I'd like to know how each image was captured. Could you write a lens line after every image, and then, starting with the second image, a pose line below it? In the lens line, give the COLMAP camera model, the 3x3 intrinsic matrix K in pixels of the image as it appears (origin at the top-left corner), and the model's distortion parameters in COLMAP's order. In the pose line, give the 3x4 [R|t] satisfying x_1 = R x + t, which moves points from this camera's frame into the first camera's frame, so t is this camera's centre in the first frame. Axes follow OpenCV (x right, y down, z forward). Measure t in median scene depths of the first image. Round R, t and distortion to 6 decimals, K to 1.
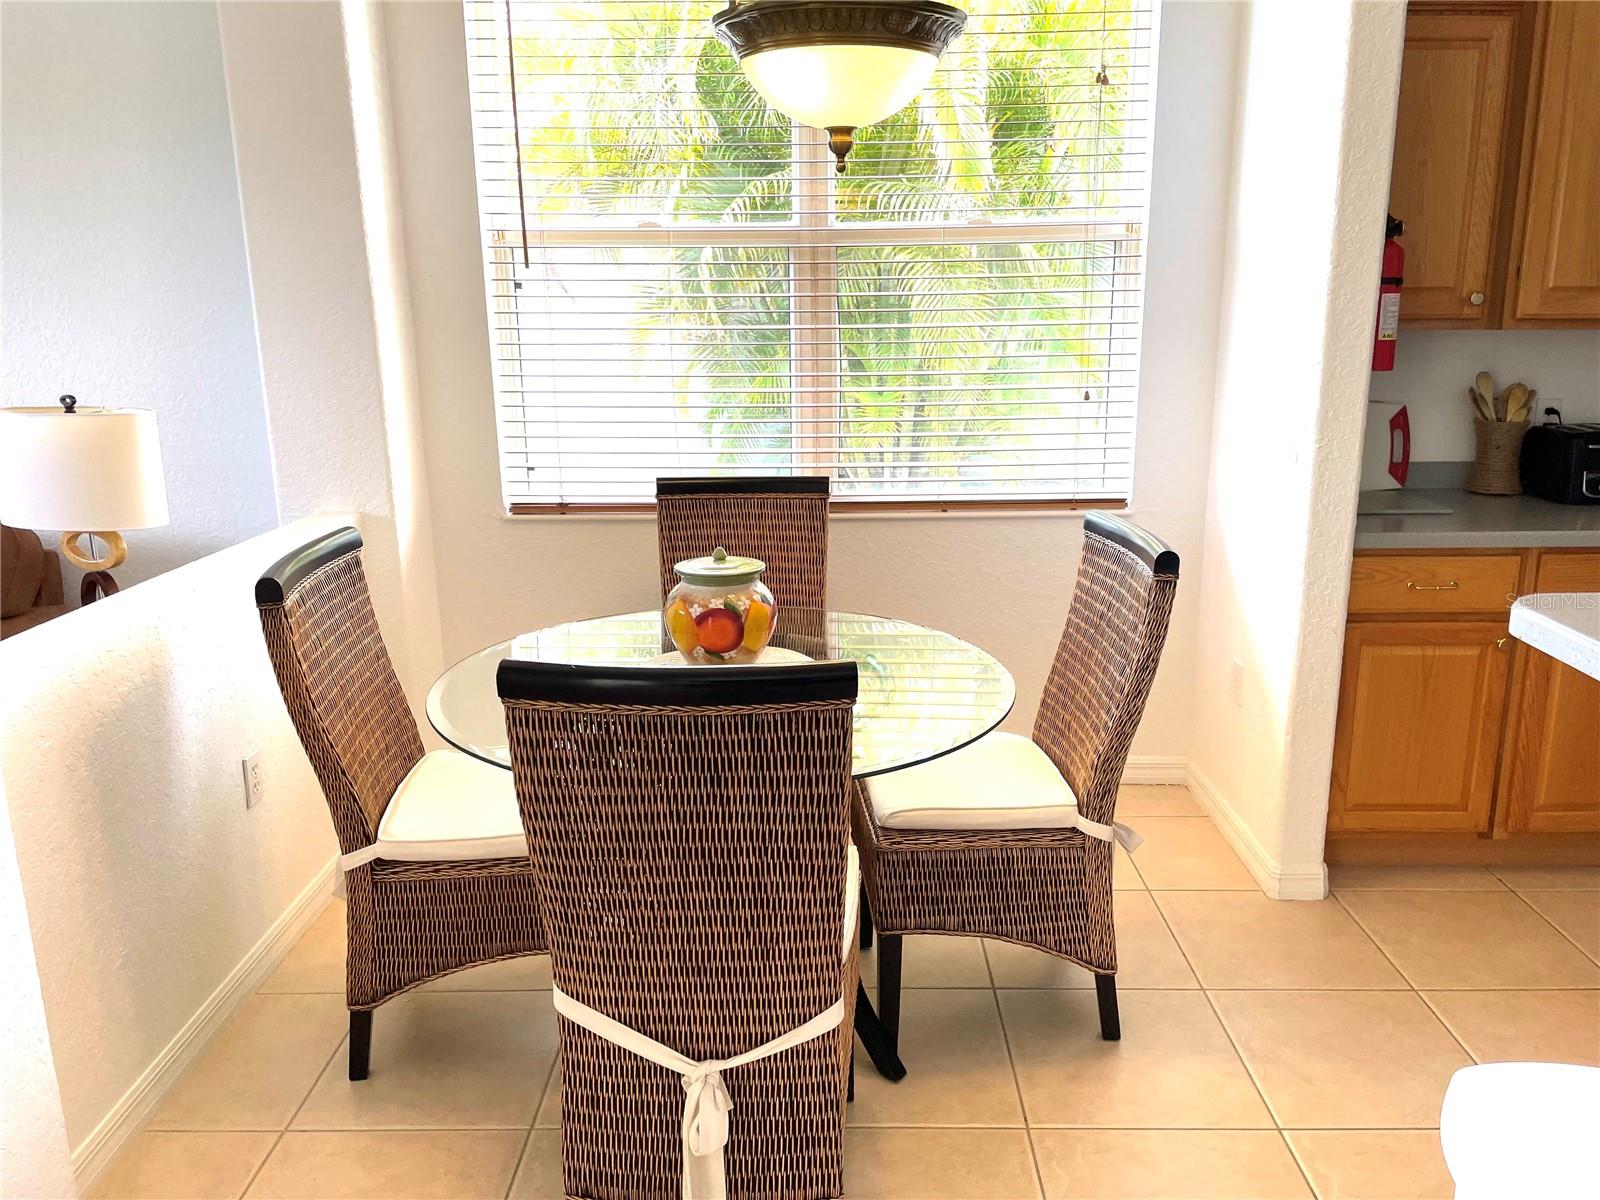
lens RADIAL K [[1213.6, 0, 800.0], [0, 1213.6, 600.0], [0, 0, 1]] dist [-0.000271, 0.000221]
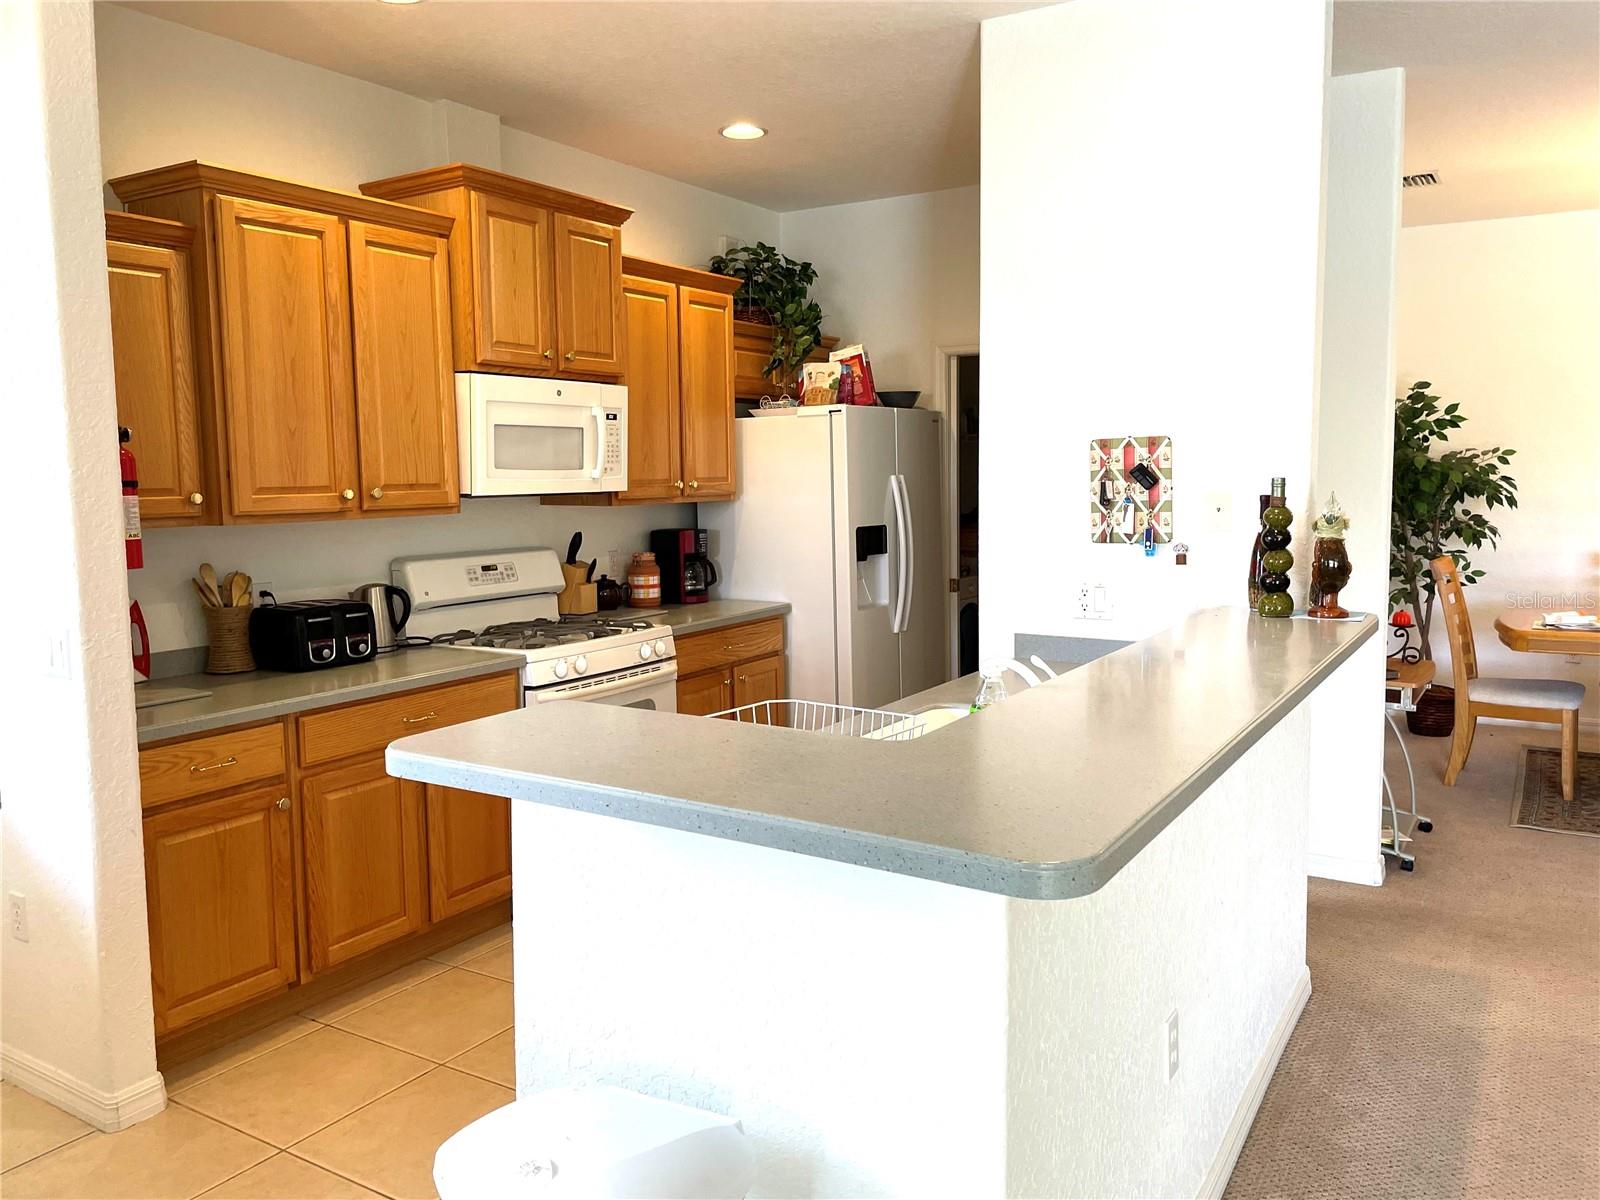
lens RADIAL K [[1213.6, 0, 800.0], [0, 1213.6, 600.0], [0, 0, 1]] dist [-0.000271, 0.000221]
pose [[0.512459, -0.090230, 0.853958, -0.100078], [0.221964, 0.974586, -0.030224, -0.006110], [-0.829529, 0.205036, 0.519463, 0.002838]]
